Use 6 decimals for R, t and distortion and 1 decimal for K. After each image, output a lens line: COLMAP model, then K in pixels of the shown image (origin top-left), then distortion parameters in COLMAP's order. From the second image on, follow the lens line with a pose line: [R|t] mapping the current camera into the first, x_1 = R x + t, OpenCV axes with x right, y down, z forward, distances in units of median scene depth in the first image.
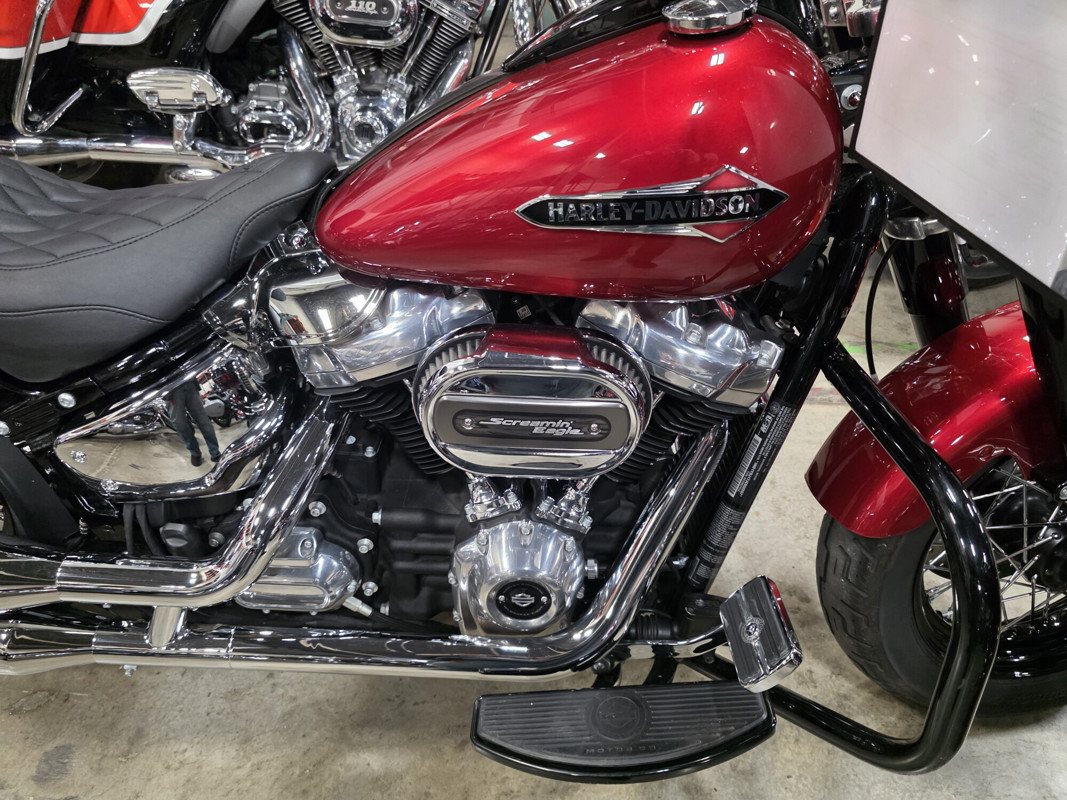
lens RADIAL K [[714.0, 0, 521.5], [0, 714.0, 398.9], [0, 0, 1]] dist [0.061570, -0.067008]
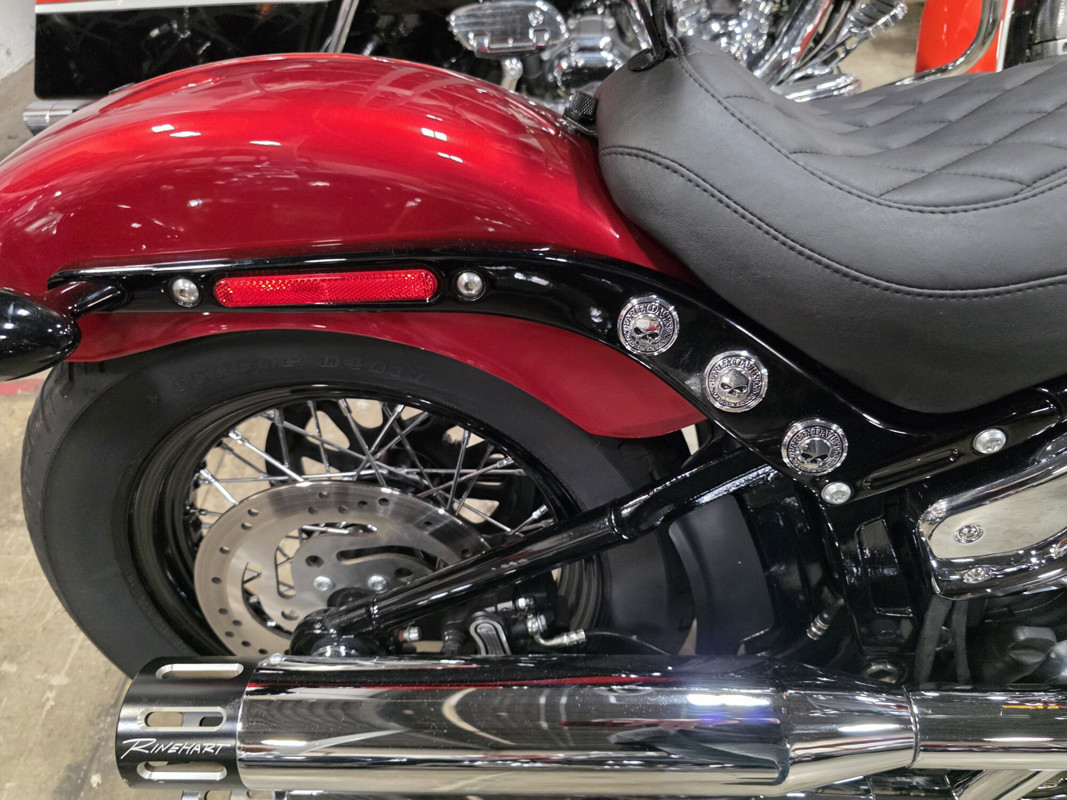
lens RADIAL K [[714.0, 0, 521.5], [0, 714.0, 398.9], [0, 0, 1]] dist [0.061570, -0.067008]
pose [[0.997078, -0.060775, -0.046270, -0.813021], [0.061601, 0.997962, 0.016647, -0.053310], [0.045164, -0.019448, 0.998790, 0.347065]]
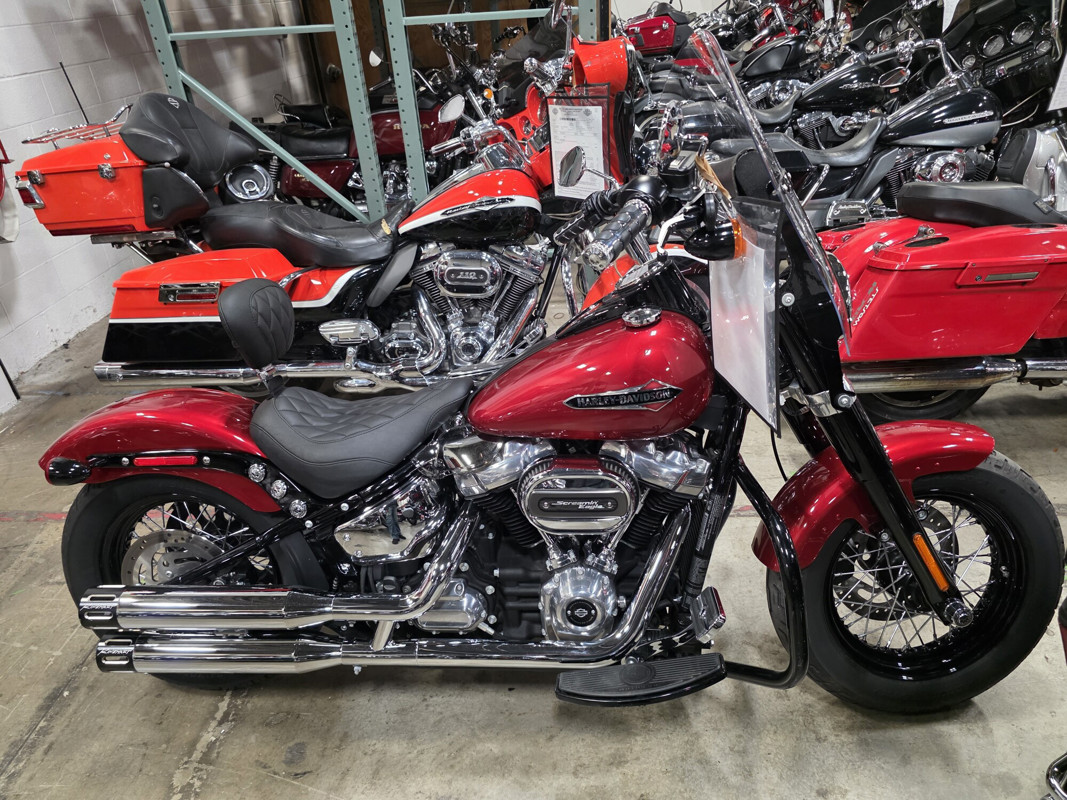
lens RADIAL K [[720.9, 0, 556.4], [0, 720.9, 382.0], [0, 0, 1]] dist [-0.001104, -0.002064]
pose [[0.997451, -0.059101, -0.039973, 0.043656], [0.046979, 0.965672, -0.255482, 0.171575], [0.053700, 0.252953, 0.965987, -0.814967]]
